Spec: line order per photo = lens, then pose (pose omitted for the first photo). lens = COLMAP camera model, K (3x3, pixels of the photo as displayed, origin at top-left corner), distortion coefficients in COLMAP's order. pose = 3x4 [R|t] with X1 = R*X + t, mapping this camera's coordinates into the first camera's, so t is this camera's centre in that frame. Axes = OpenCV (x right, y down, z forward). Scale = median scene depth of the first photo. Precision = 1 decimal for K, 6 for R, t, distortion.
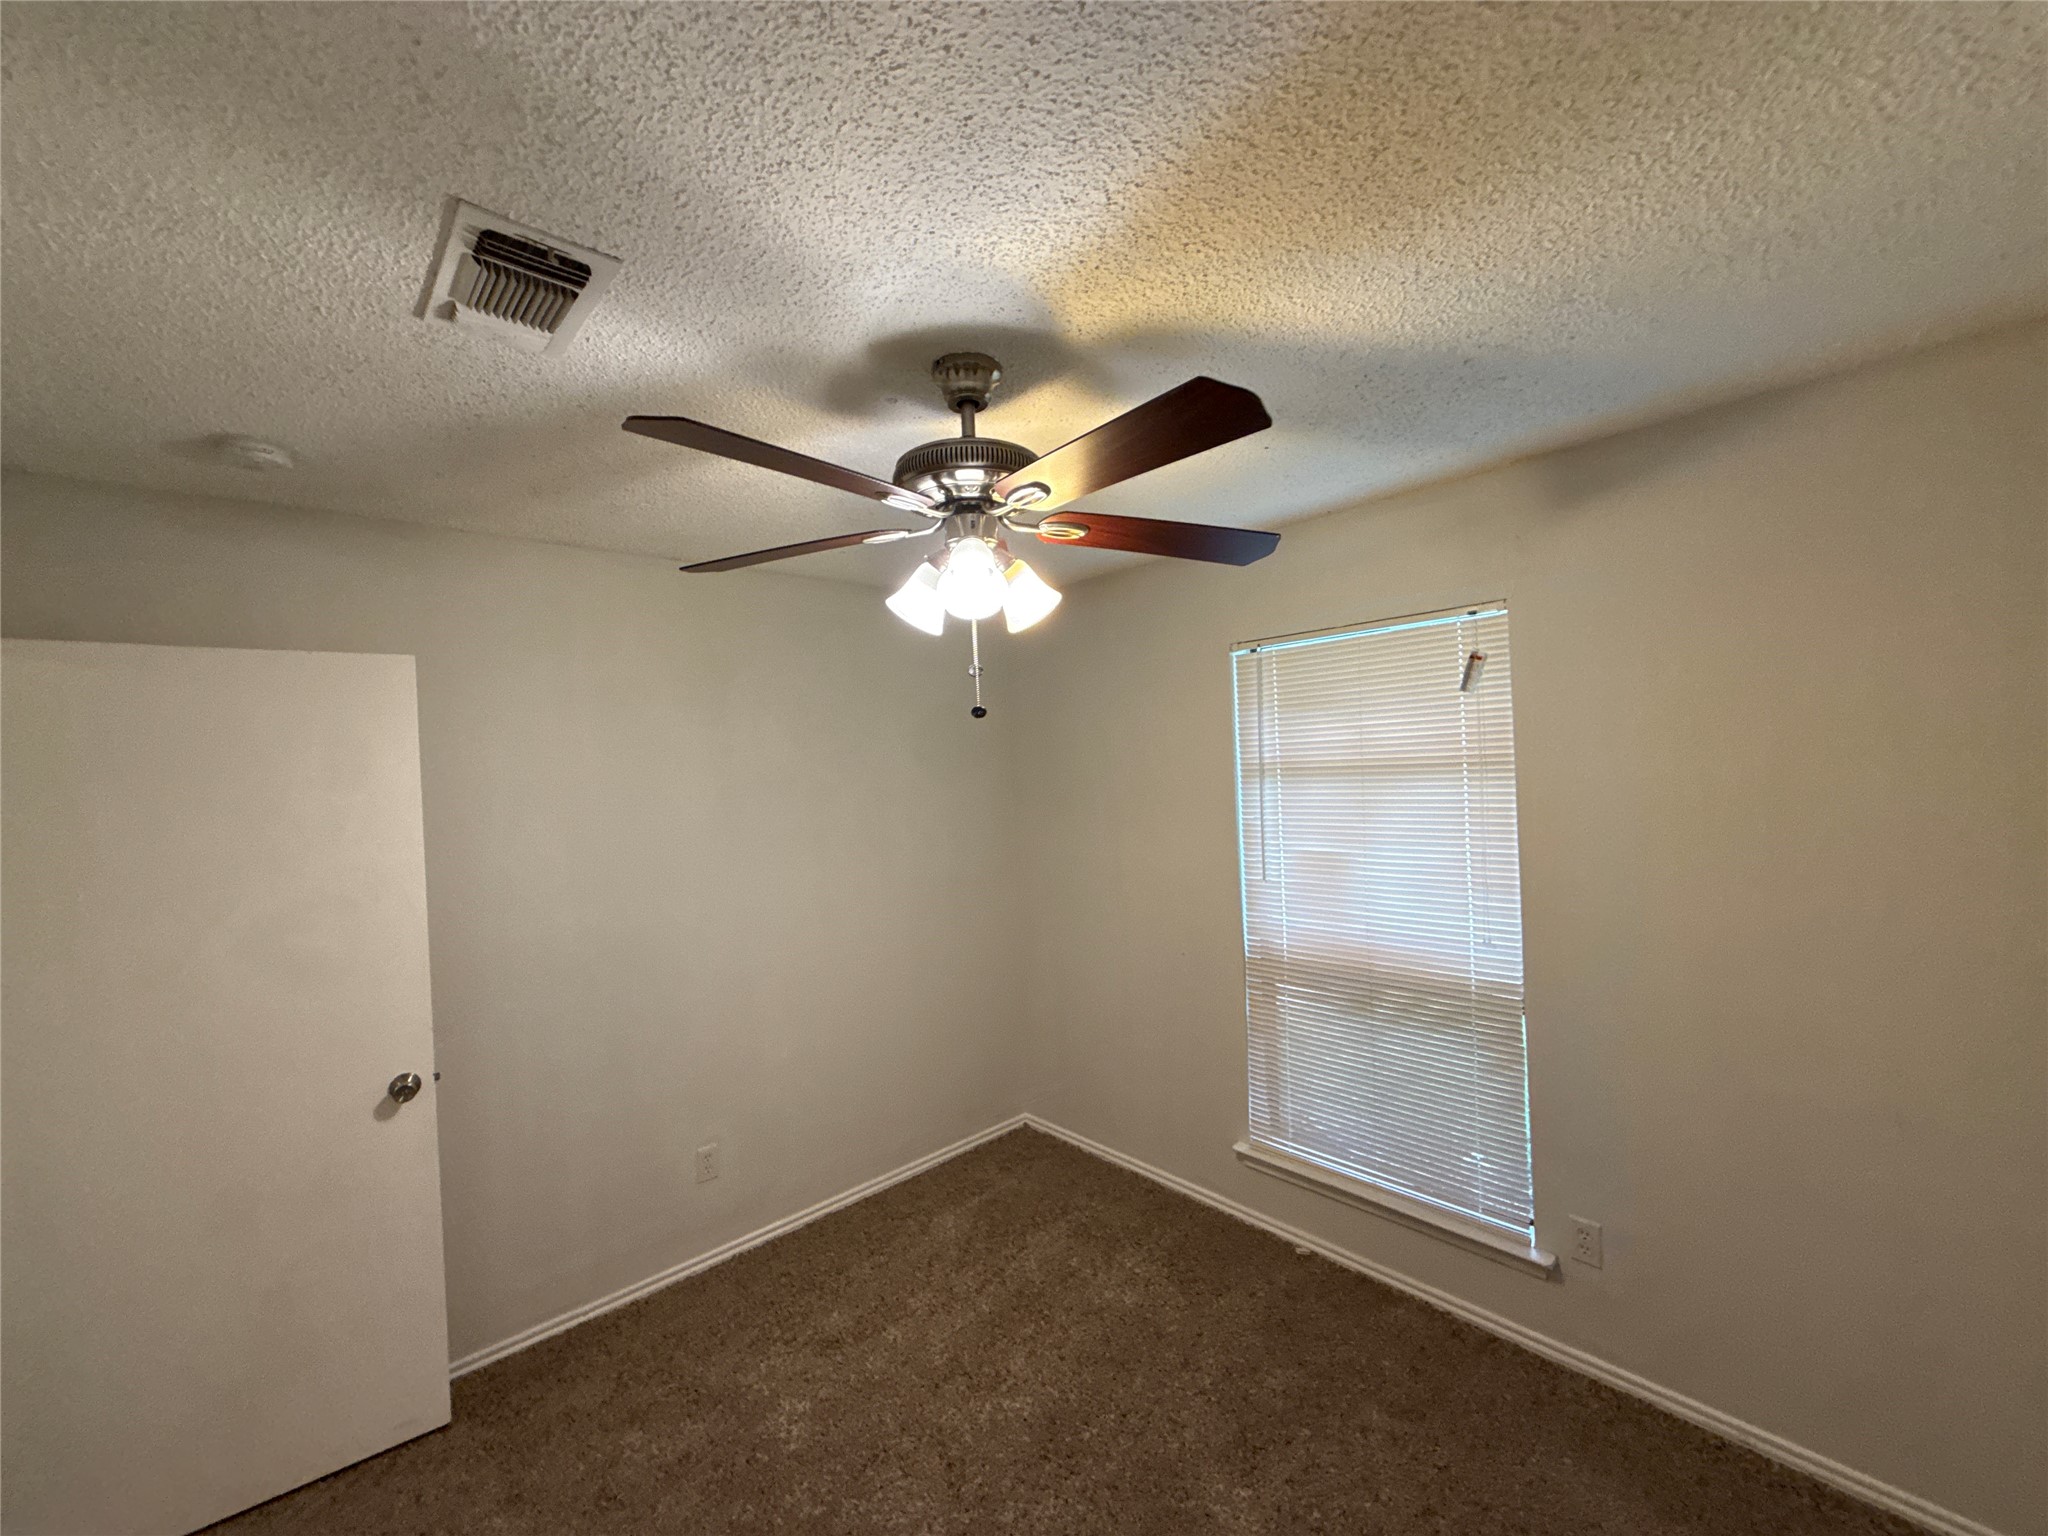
lens RADIAL K [[814.3, 0, 1023.0], [0, 814.3, 770.5], [0, 0, 1]] dist [0.002916, 0.000247]
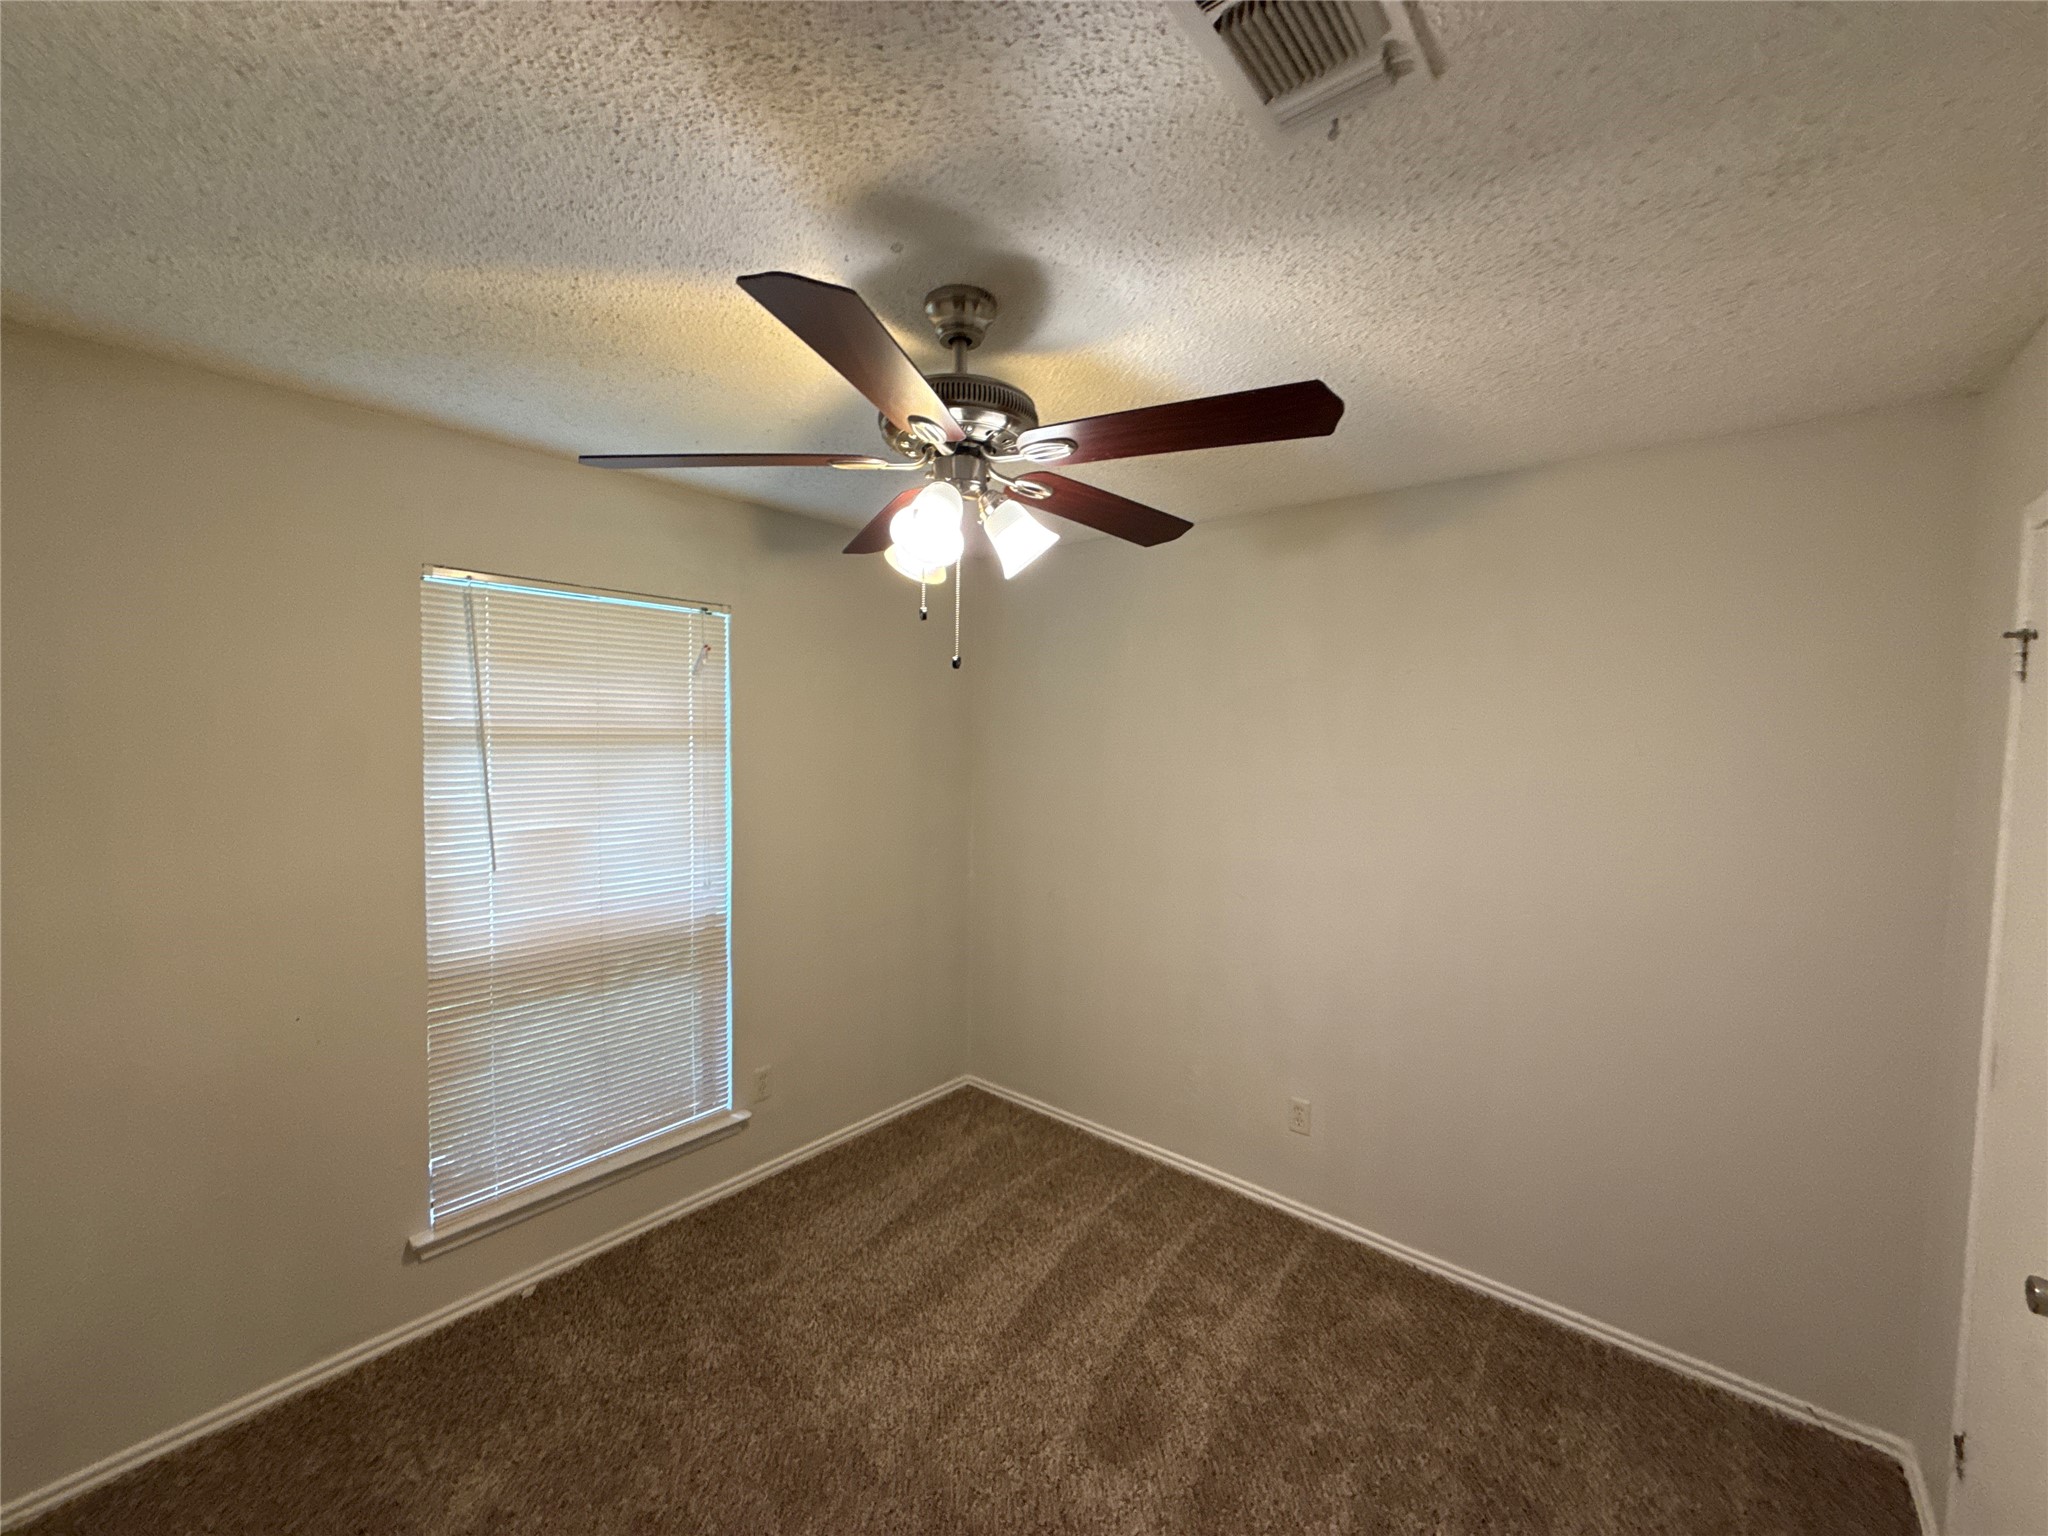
lens RADIAL K [[814.3, 0, 1023.0], [0, 814.3, 770.5], [0, 0, 1]] dist [0.002916, 0.000247]
pose [[-0.134602, -0.010513, 0.990844, -0.608343], [-0.006651, 0.999931, 0.009706, 0.023812], [-0.990877, -0.005284, -0.134663, 0.623694]]
